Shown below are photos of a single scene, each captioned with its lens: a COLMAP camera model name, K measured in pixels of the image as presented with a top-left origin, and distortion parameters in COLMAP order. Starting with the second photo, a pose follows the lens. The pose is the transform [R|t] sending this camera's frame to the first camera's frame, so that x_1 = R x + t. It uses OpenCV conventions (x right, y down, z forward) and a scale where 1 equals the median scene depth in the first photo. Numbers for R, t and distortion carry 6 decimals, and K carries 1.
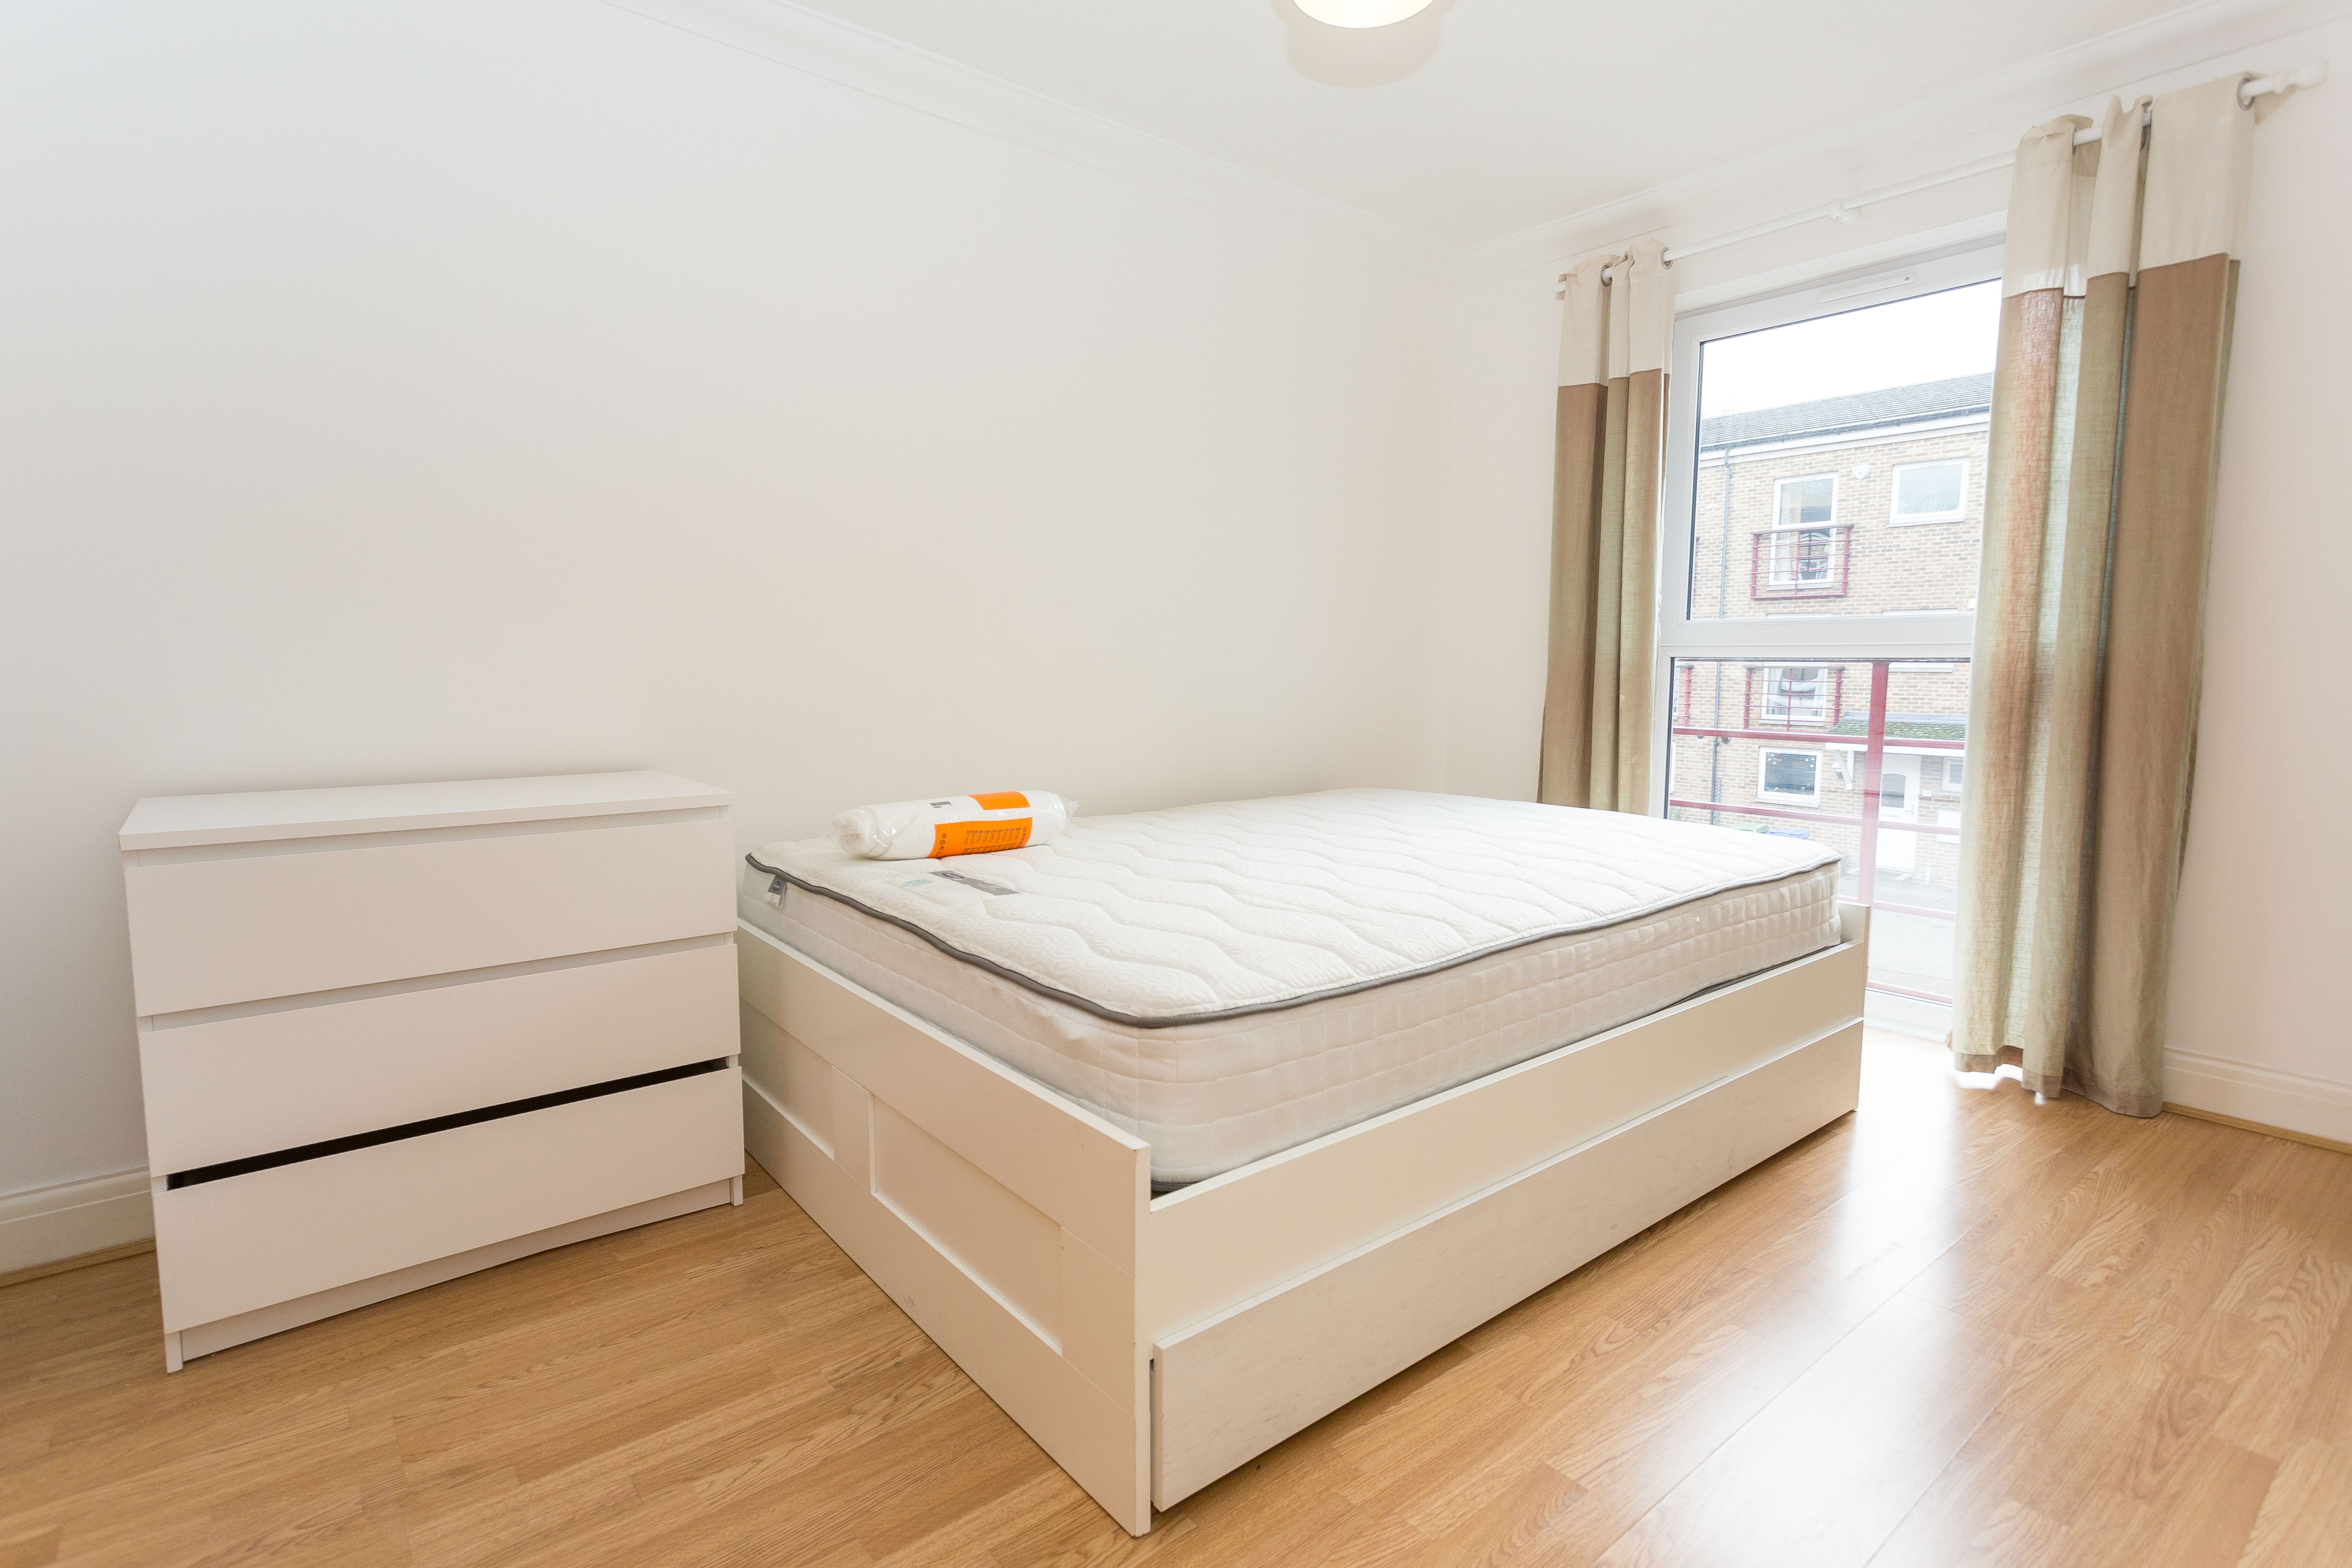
lens RADIAL K [[1145.2, 0, 1175.2], [0, 1145.2, 778.2], [0, 0, 1]] dist [0.001968, 0.000067]
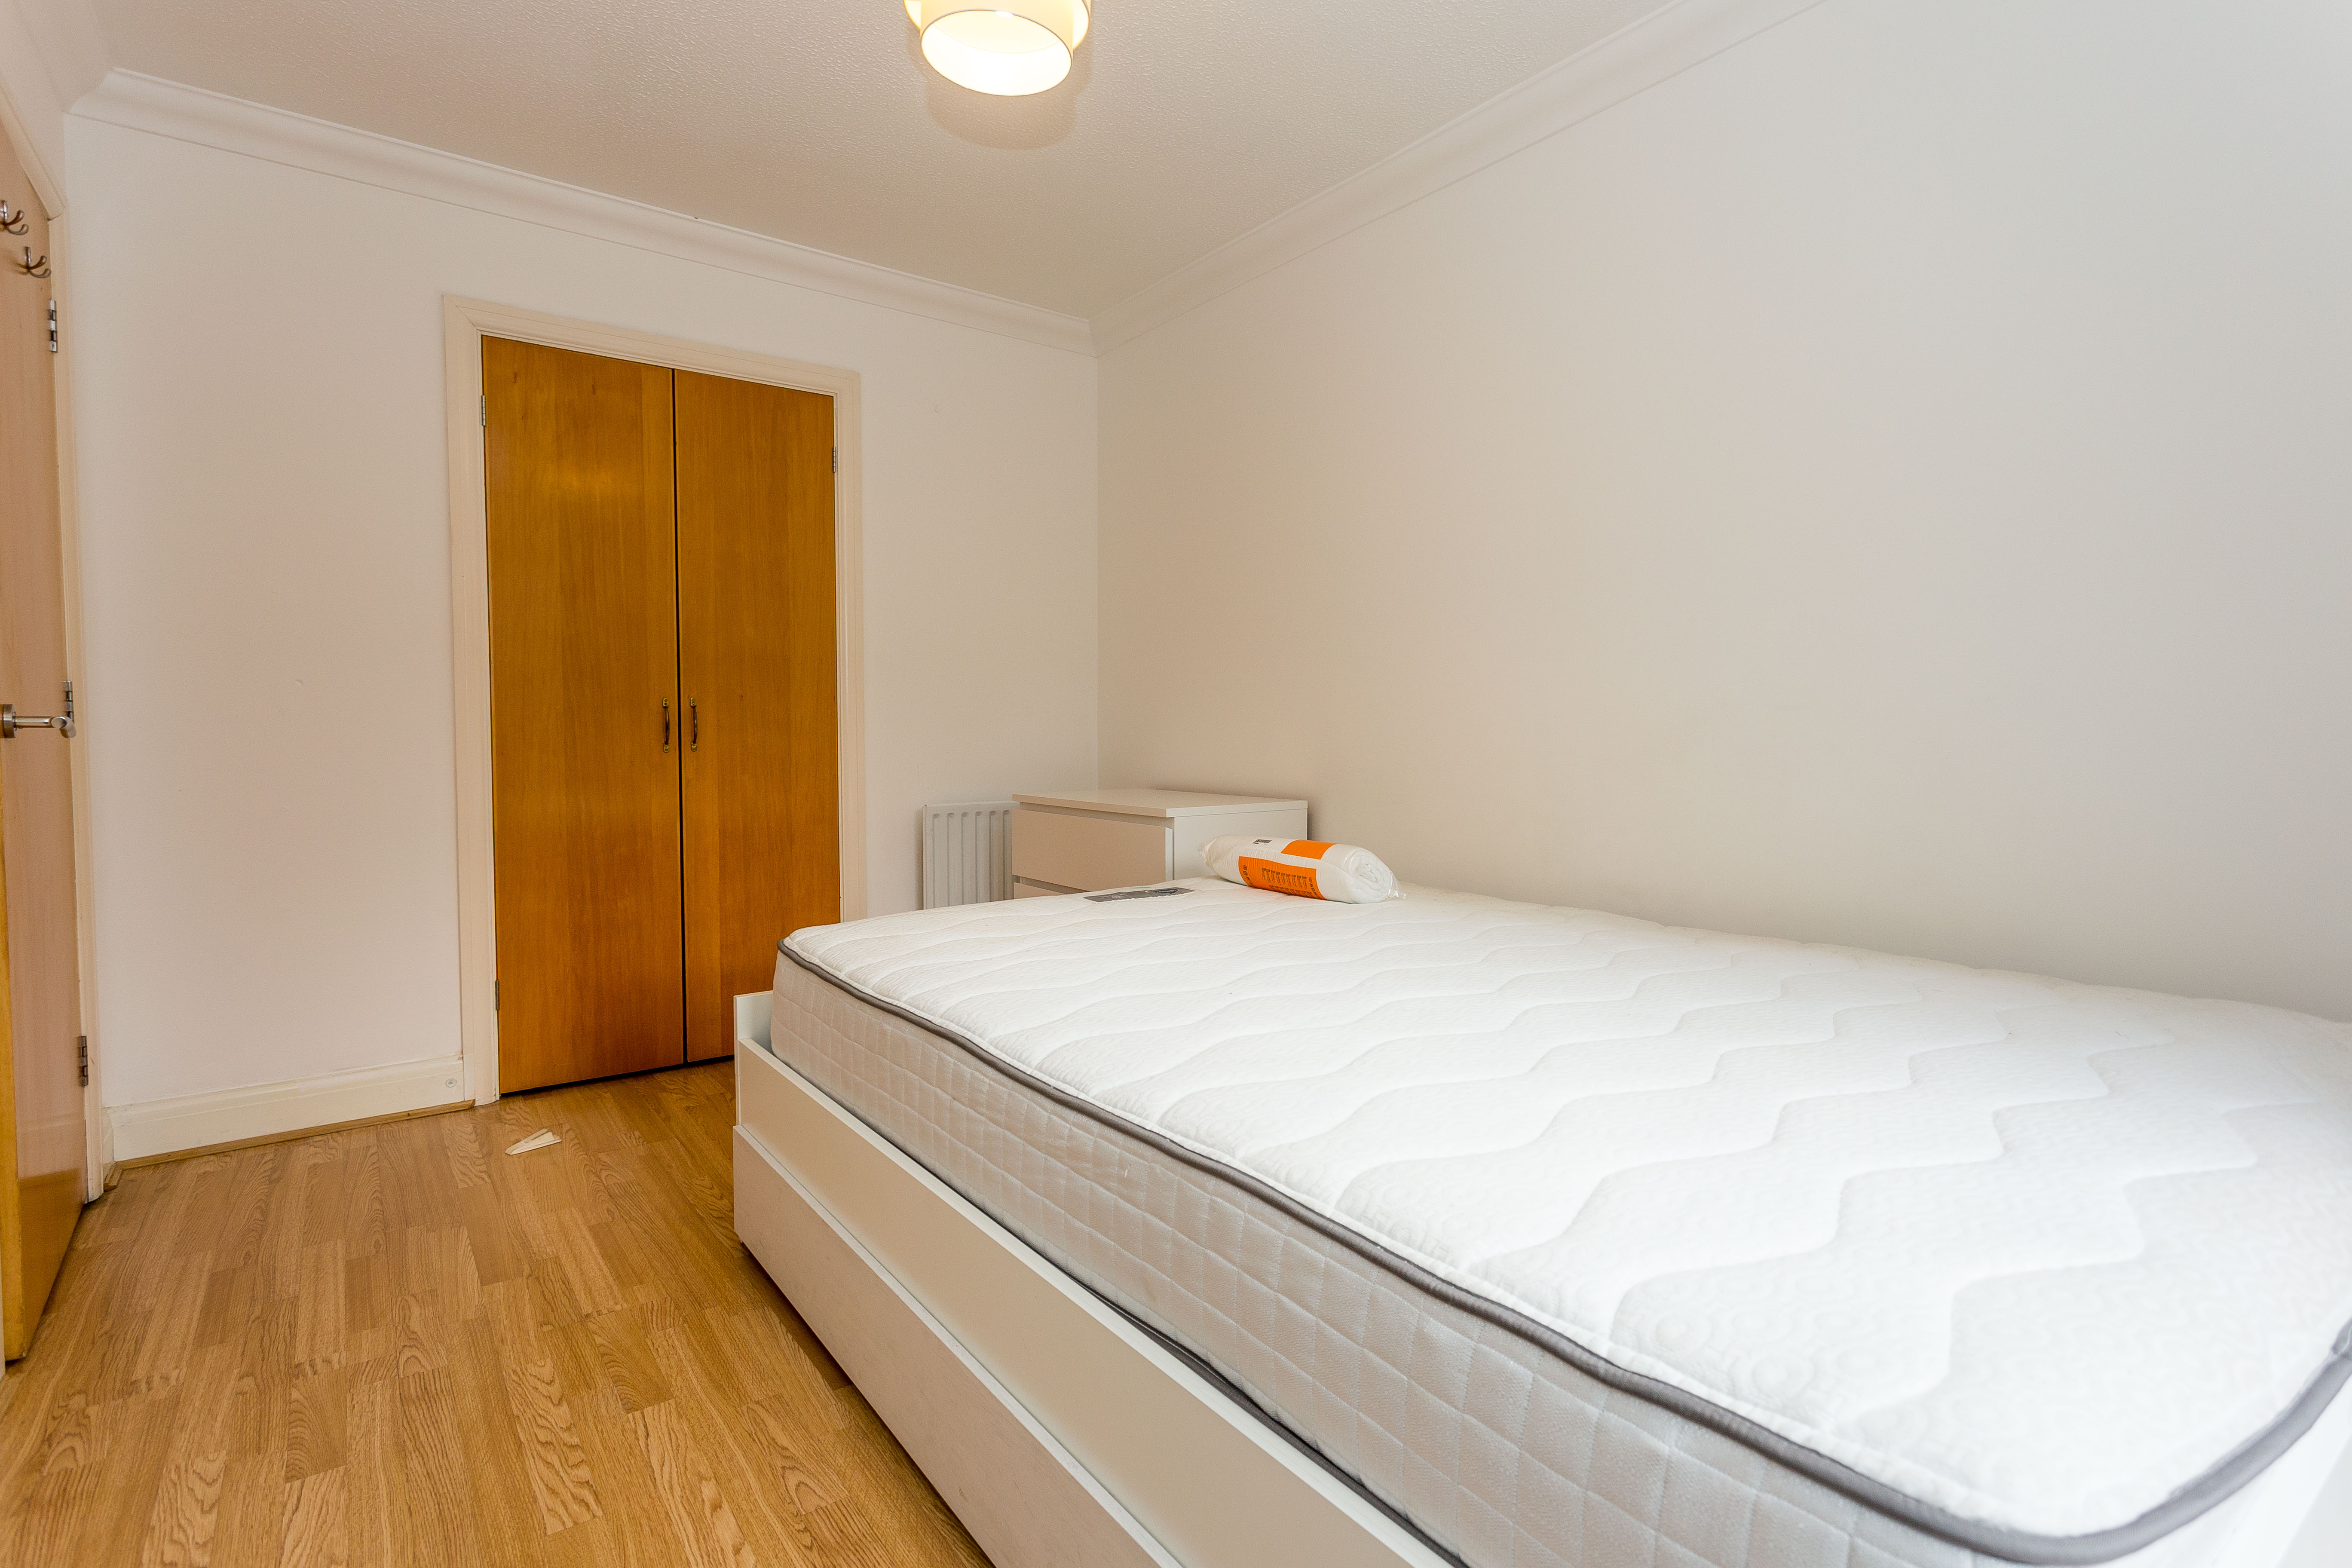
lens RADIAL K [[1145.2, 0, 1174.5], [0, 1145.2, 785.7], [0, 0, 1]] dist [0.001968, 0.000067]
pose [[-0.053372, 0.043635, -0.997621, 1.268027], [-0.106225, 0.993128, 0.049122, -0.107464], [0.992909, 0.108594, -0.048370, 1.336082]]
